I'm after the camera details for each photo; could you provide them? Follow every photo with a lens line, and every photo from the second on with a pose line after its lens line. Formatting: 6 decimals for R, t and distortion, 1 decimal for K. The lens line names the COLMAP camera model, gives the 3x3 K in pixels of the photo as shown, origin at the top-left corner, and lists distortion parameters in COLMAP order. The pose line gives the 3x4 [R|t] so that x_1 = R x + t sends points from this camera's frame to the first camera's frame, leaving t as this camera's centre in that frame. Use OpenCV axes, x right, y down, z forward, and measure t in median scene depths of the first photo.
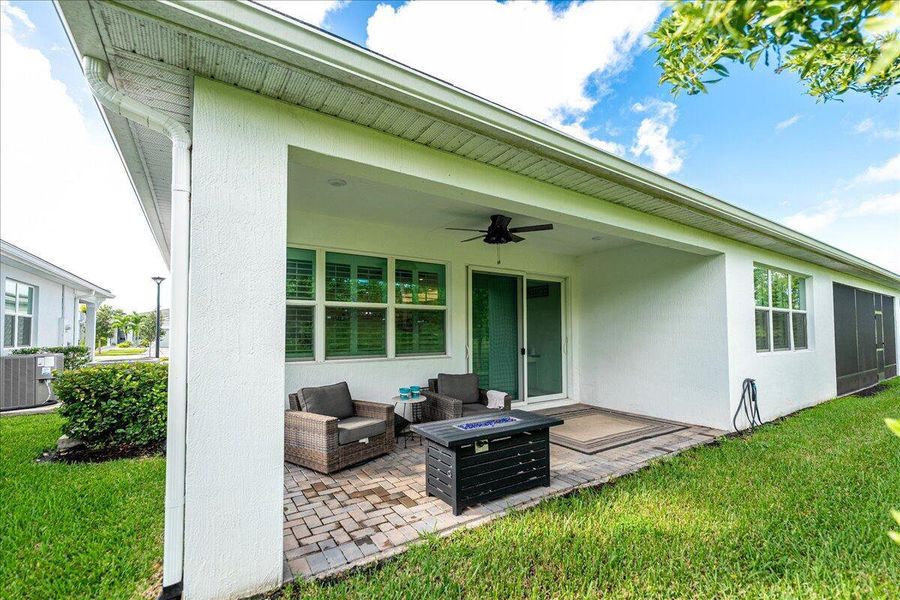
lens RADIAL K [[381.2, 0, 420.9], [0, 381.2, 333.0], [0, 0, 1]] dist [0.007564, -0.001025]
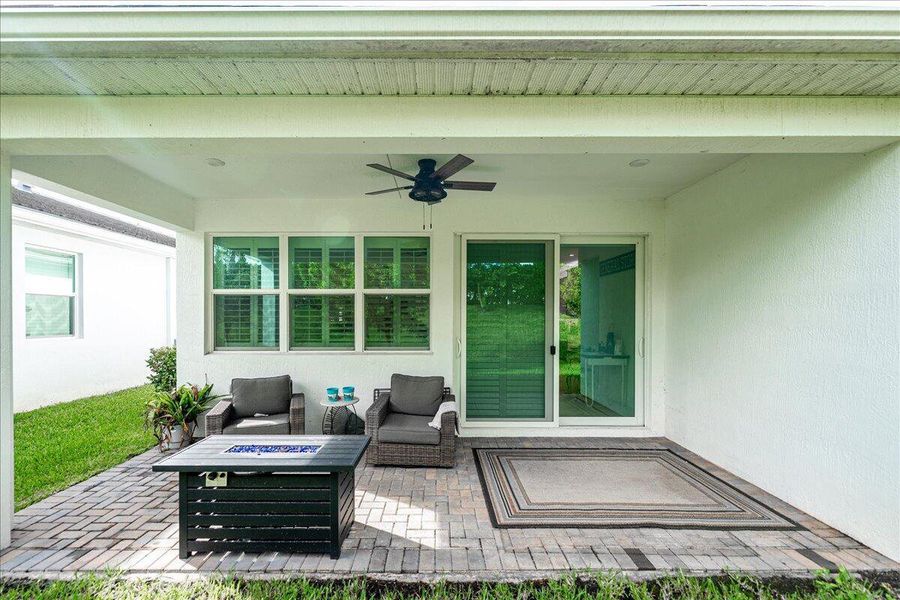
lens RADIAL K [[381.2, 0, 440.1], [0, 381.2, 326.3], [0, 0, 1]] dist [0.007564, -0.001025]
pose [[0.850049, 0.013550, -0.526529, 0.567489], [-0.005183, 0.999836, 0.017363, -0.008108], [0.526678, -0.012030, 0.849980, 0.368228]]
